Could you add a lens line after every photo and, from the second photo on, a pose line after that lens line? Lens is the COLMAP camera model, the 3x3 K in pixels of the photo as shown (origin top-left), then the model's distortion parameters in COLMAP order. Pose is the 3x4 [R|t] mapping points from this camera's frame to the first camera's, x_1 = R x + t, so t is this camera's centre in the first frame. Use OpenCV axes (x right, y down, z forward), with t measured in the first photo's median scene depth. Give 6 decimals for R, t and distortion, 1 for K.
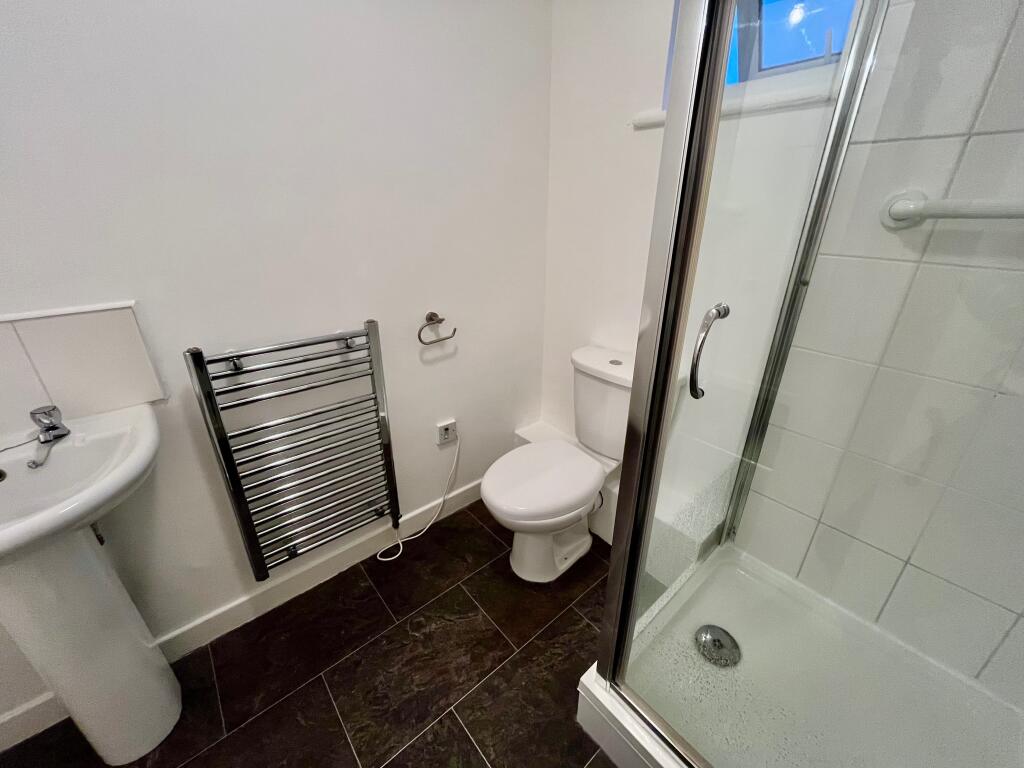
lens RADIAL K [[412.3, 0, 512.4], [0, 412.3, 385.4], [0, 0, 1]] dist [-0.000212, -0.000420]
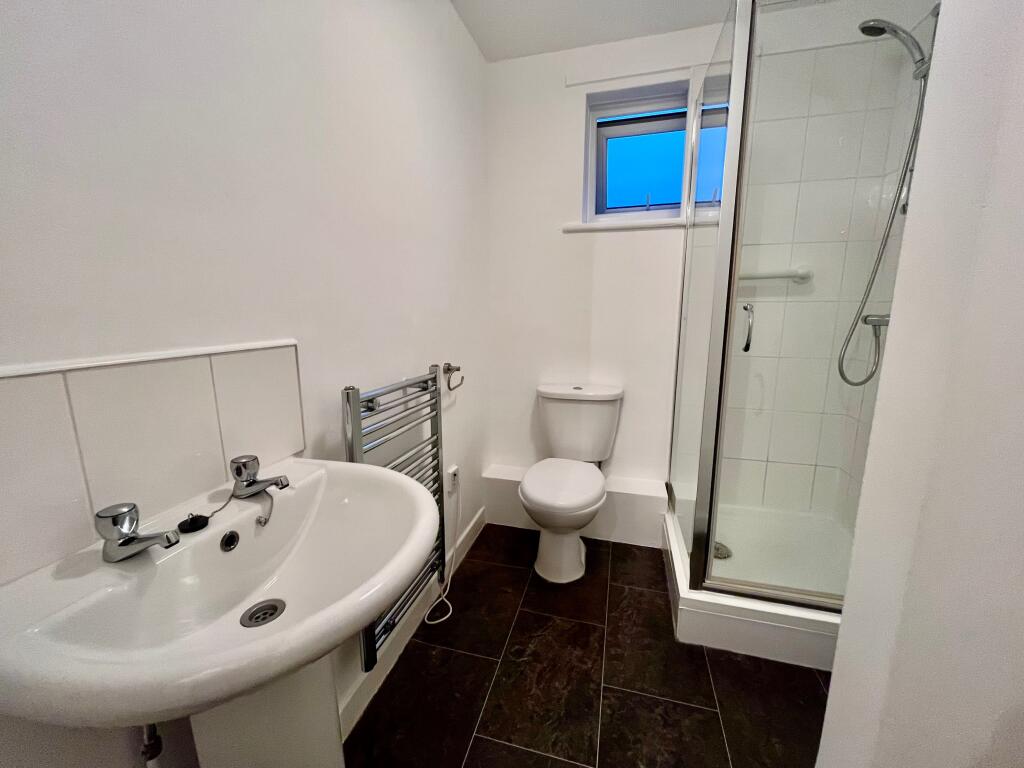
lens RADIAL K [[412.3, 0, 508.9], [0, 412.3, 388.8], [0, 0, 1]] dist [-0.000212, -0.000420]
pose [[0.827160, -0.110319, 0.551031, -0.828066], [0.233275, 0.959475, -0.158081, 0.129278], [-0.511261, 0.259301, 0.819375, 0.014863]]
